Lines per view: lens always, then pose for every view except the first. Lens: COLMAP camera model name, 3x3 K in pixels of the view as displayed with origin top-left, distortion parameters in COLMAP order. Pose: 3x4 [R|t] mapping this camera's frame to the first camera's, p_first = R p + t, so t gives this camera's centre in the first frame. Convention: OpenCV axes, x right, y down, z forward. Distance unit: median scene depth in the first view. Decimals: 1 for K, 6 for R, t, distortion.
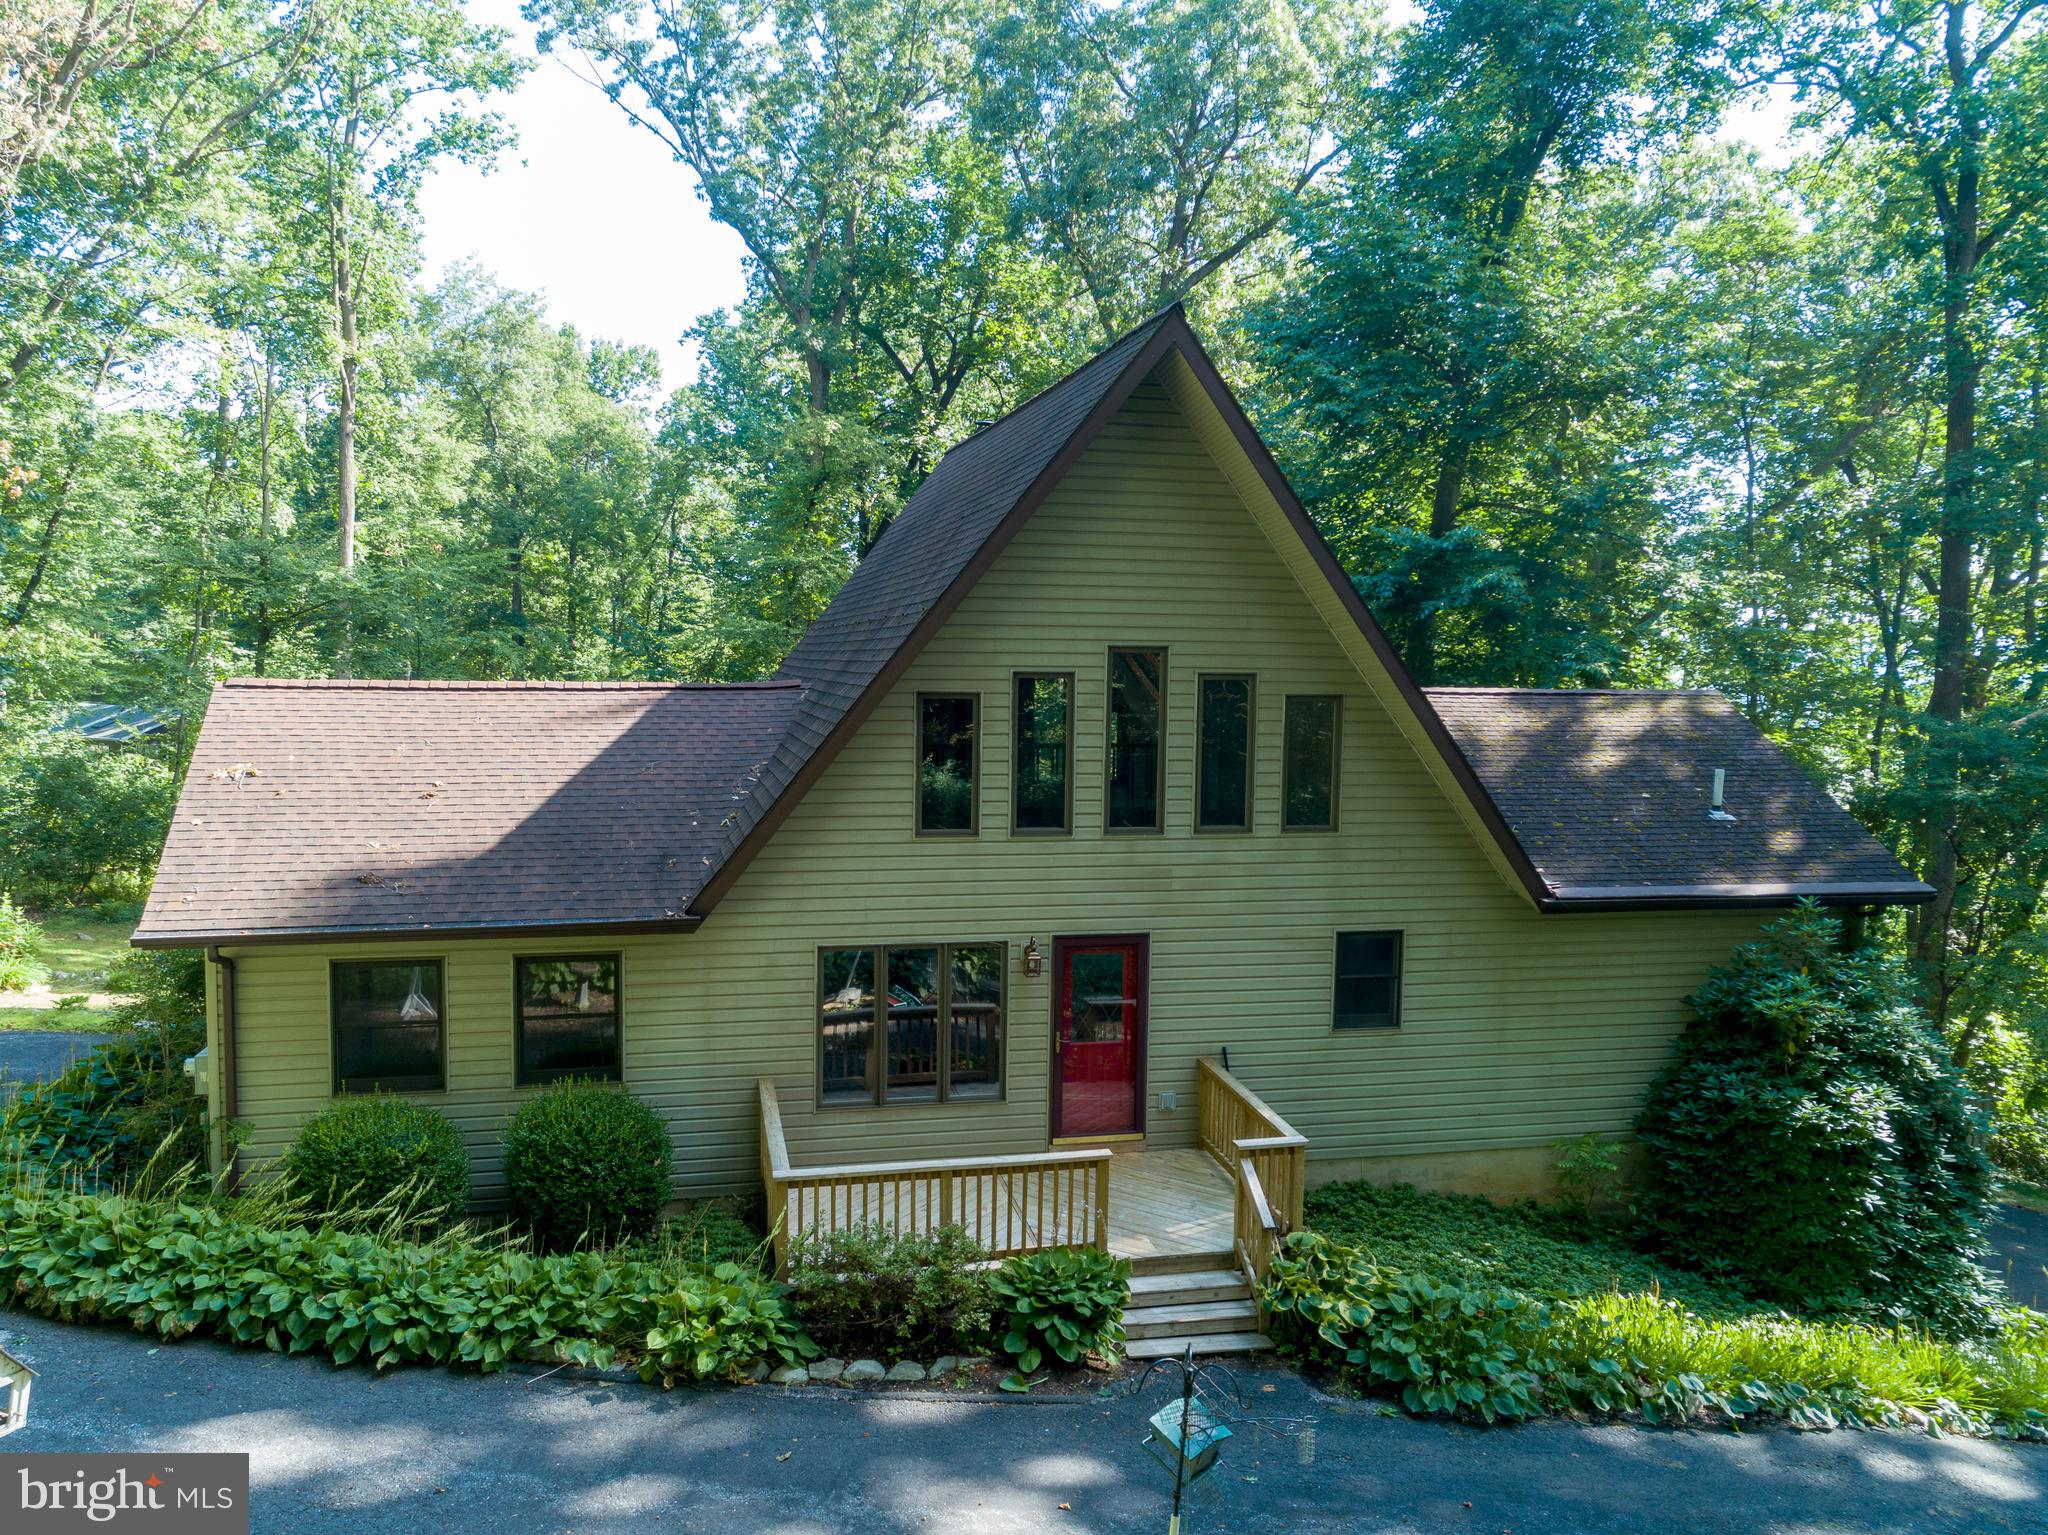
lens RADIAL K [[1544.7, 0, 1024.0], [0, 1544.7, 767.5], [0, 0, 1]] dist [0.023762, 0.008767]
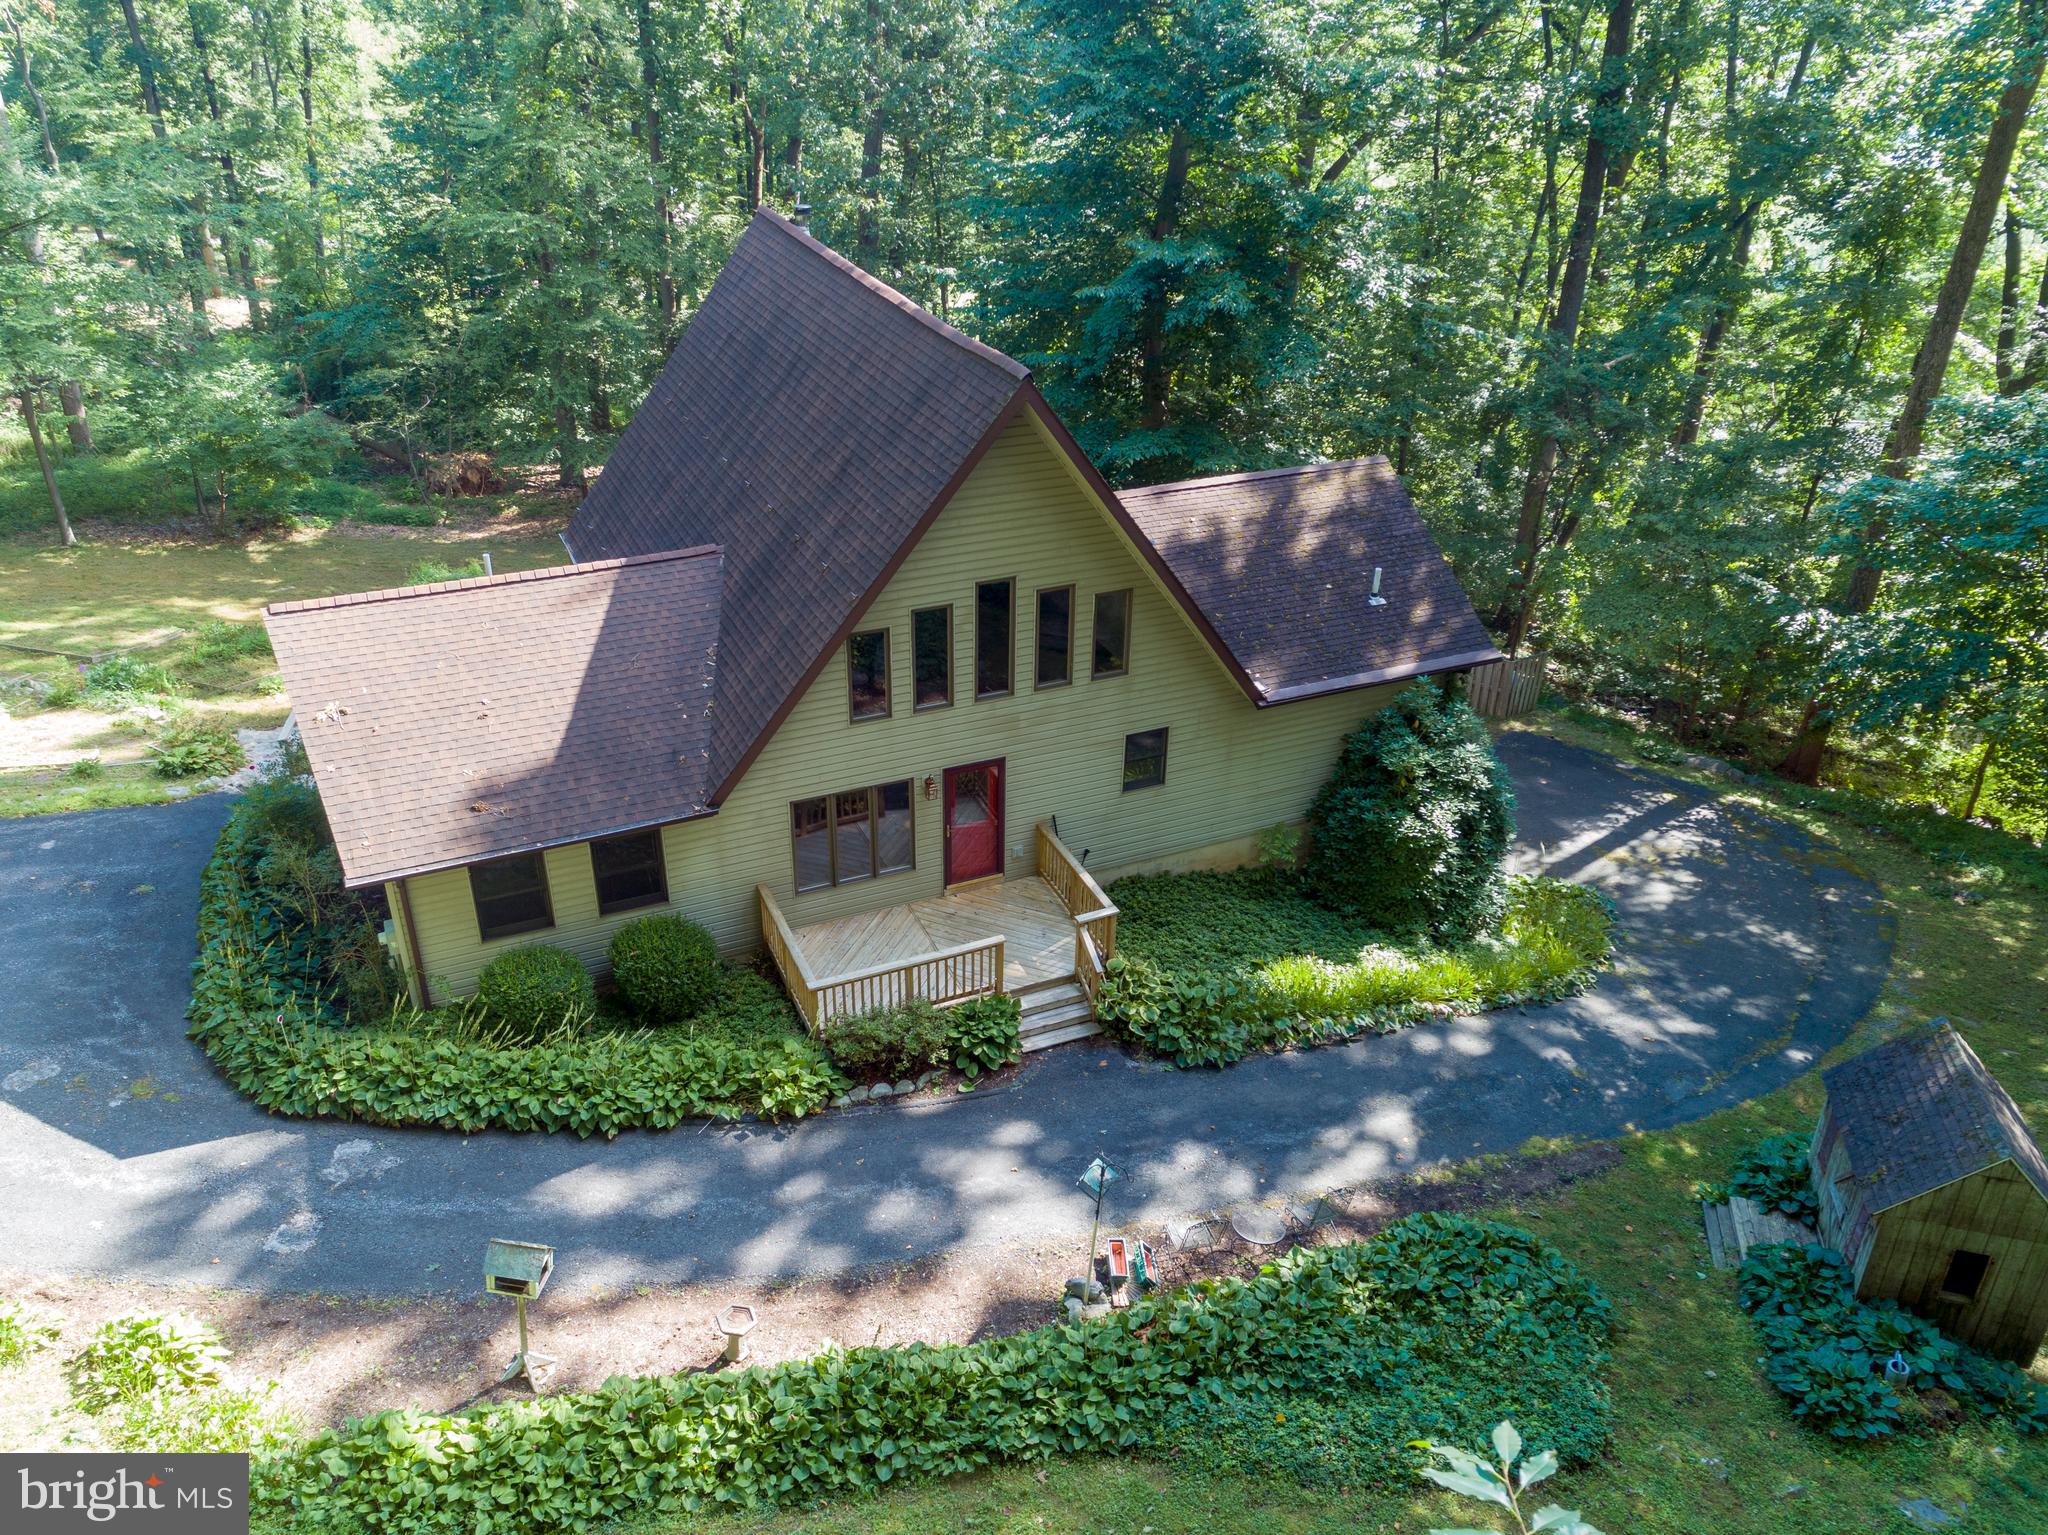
lens RADIAL K [[1544.7, 0, 1024.0], [0, 1544.7, 767.5], [0, 0, 1]] dist [0.023762, 0.008767]
pose [[0.980463, -0.095599, 0.171912, -0.153009], [0.015756, 0.909318, 0.415804, -0.486140], [-0.196073, -0.404971, 0.893059, -0.321286]]
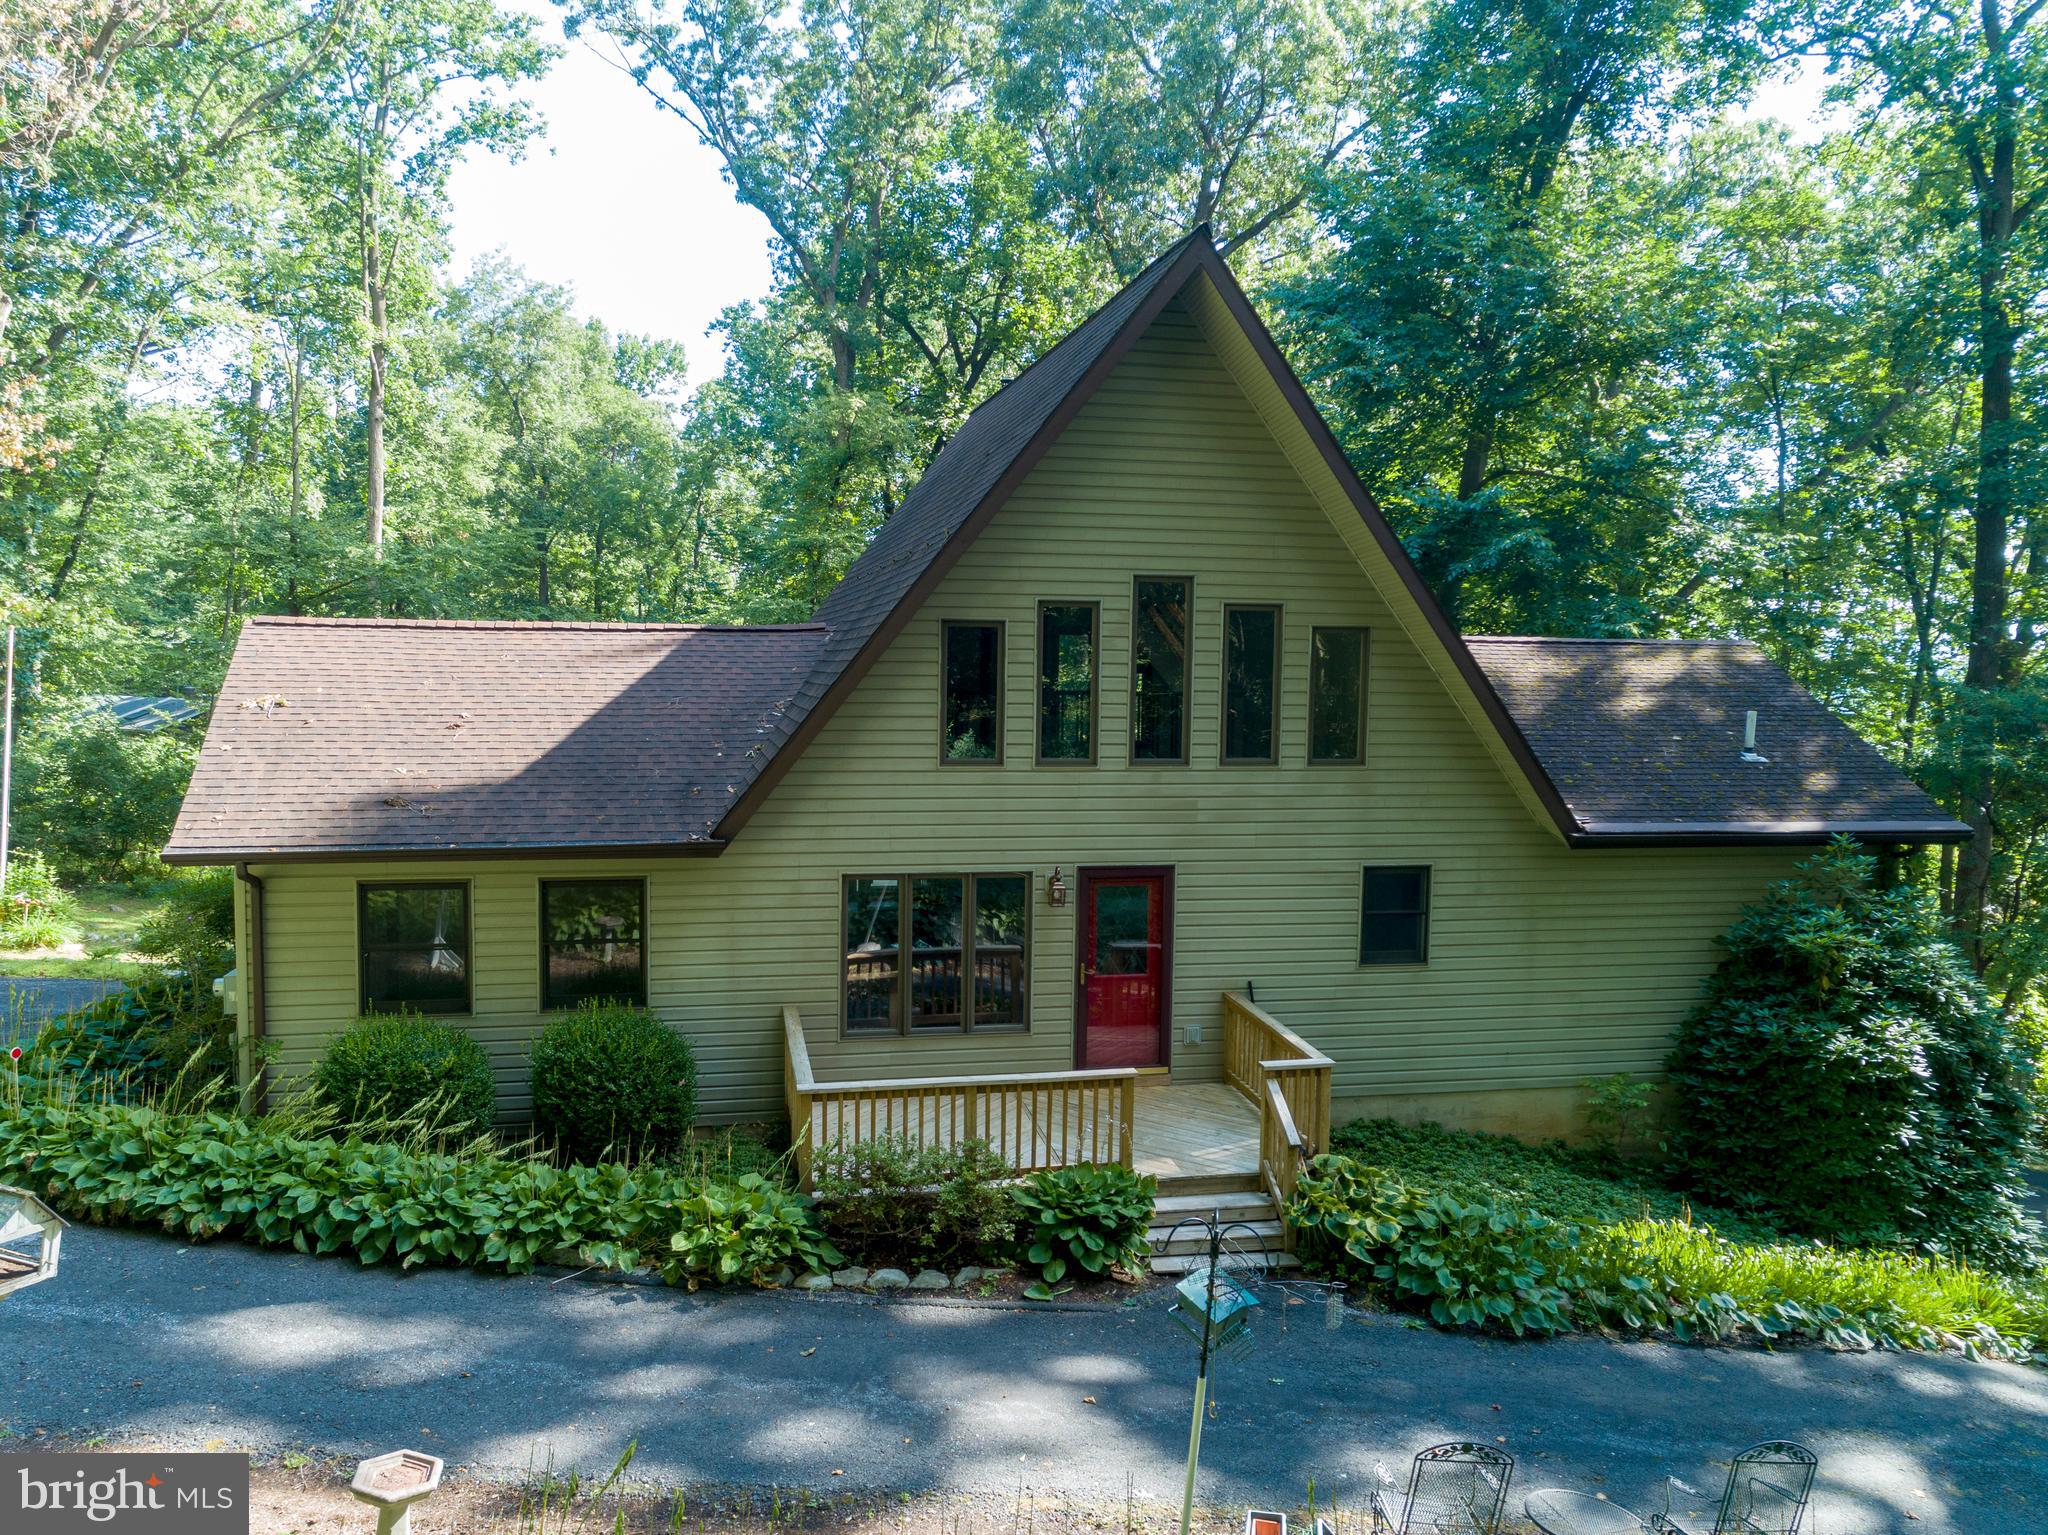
lens RADIAL K [[1544.7, 0, 1024.0], [0, 1544.7, 767.5], [0, 0, 1]] dist [0.023762, 0.008767]
pose [[0.999879, 0.001279, -0.015503, -0.000547], [-0.001328, 0.999994, -0.003142, 0.046299], [0.015499, 0.003162, 0.999875, 0.003169]]
